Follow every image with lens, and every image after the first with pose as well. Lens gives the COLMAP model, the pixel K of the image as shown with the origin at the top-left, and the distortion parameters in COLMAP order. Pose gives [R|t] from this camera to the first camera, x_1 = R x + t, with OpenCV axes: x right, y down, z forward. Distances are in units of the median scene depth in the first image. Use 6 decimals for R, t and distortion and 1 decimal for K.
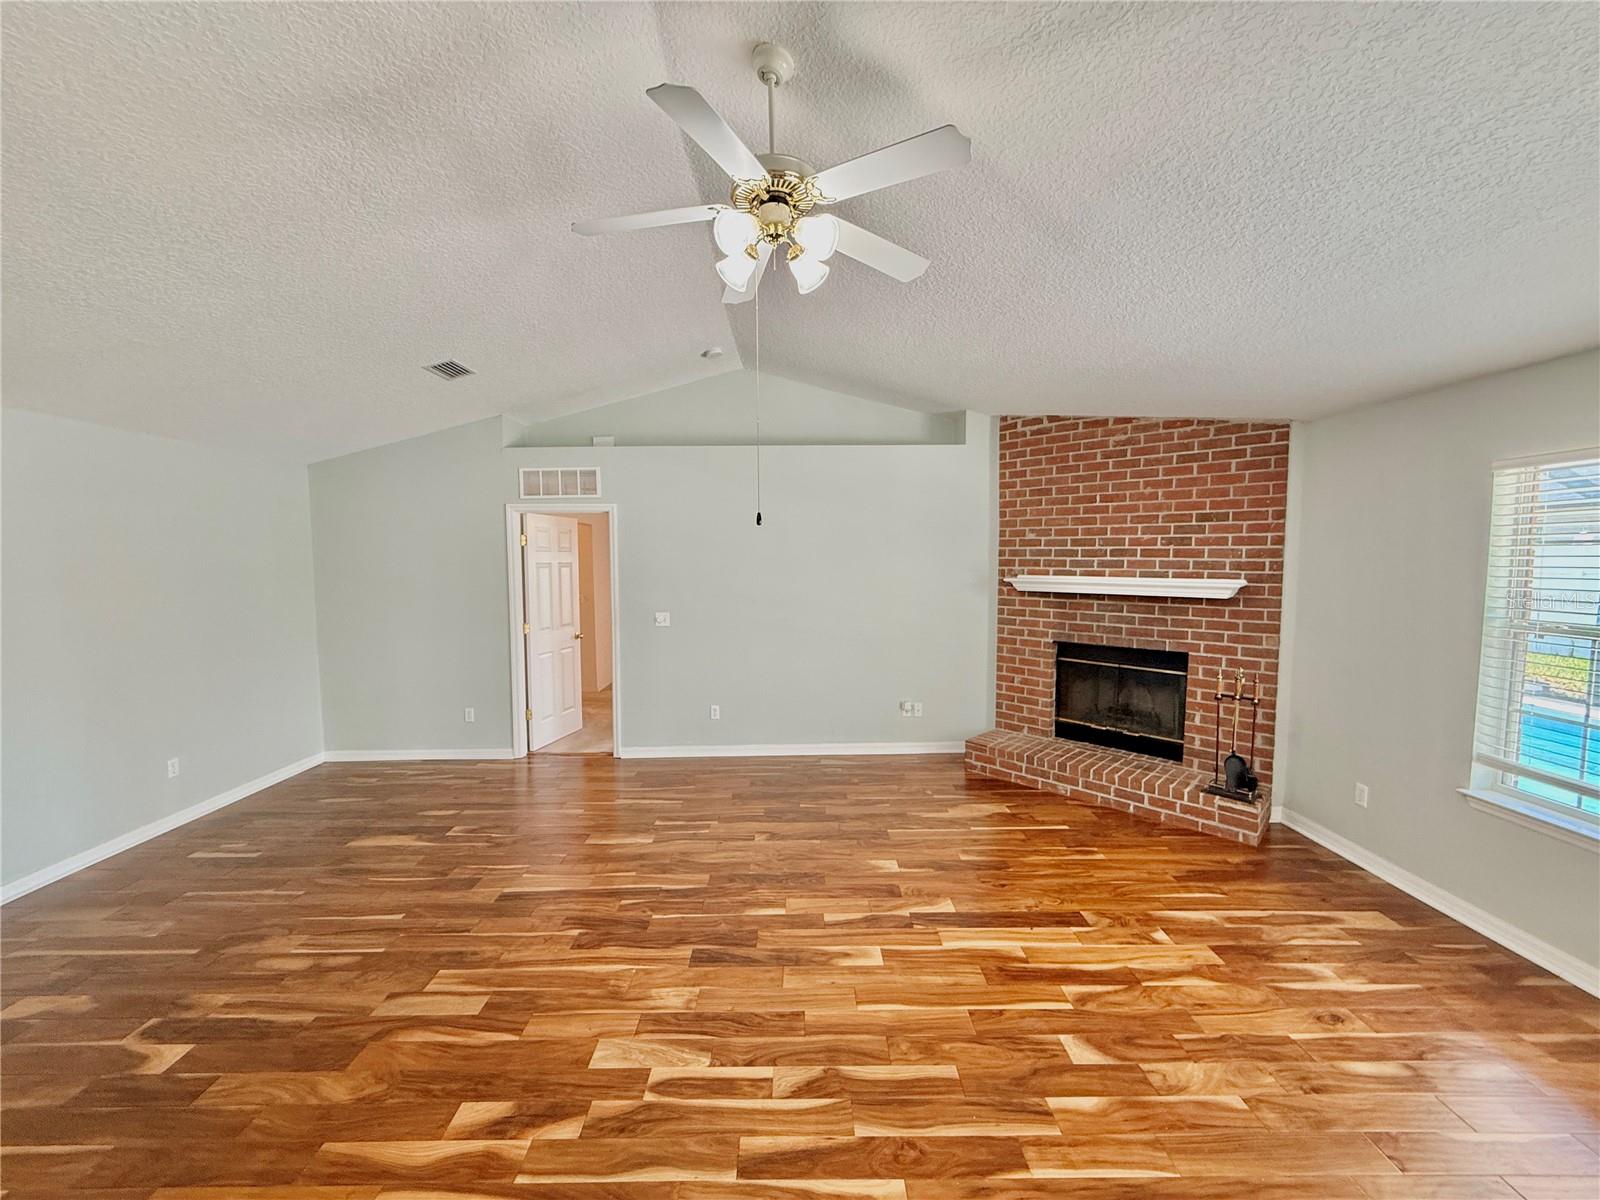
lens RADIAL K [[638.8, 0, 801.2], [0, 638.8, 603.4], [0, 0, 1]] dist [0.001614, 0.000302]
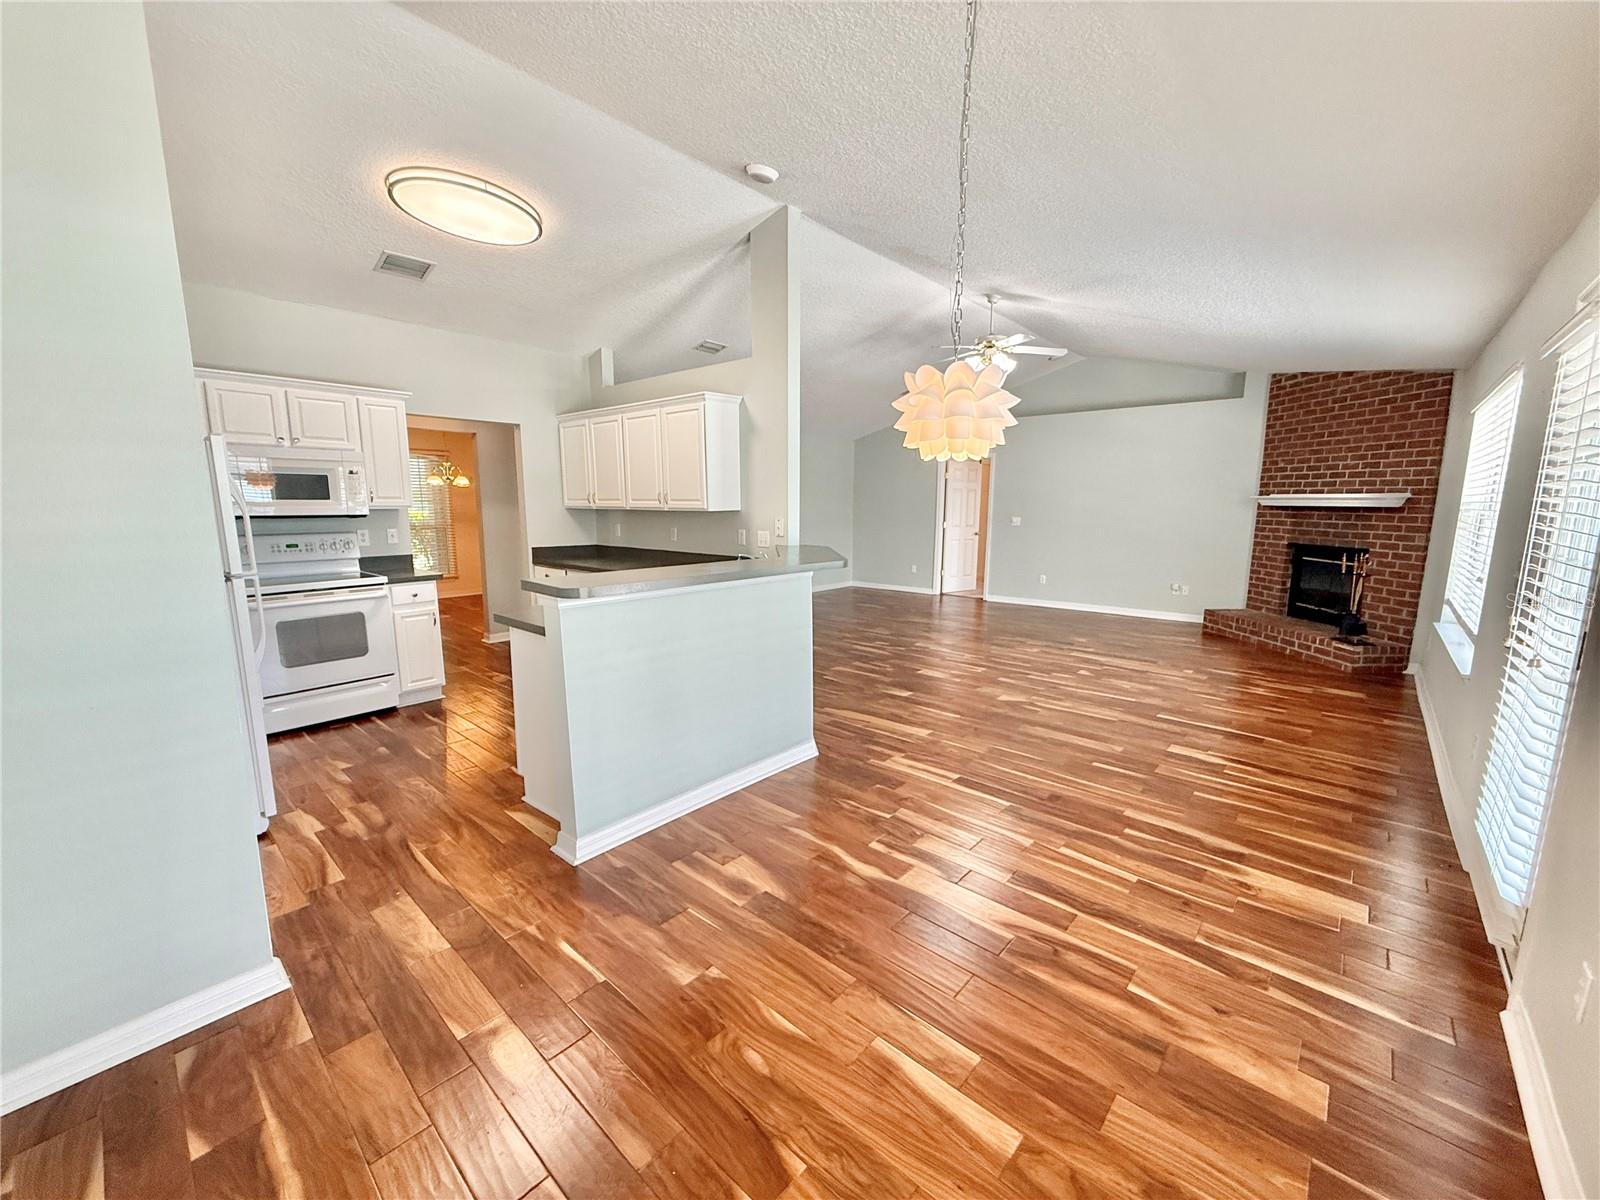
lens RADIAL K [[638.8, 0, 798.1], [0, 638.8, 601.2], [0, 0, 1]] dist [0.001614, 0.000302]
pose [[0.740629, 0.110102, -0.662832, 0.577984], [-0.052745, 0.992966, 0.106004, 0.099368], [0.669841, -0.043548, 0.741227, -0.752895]]
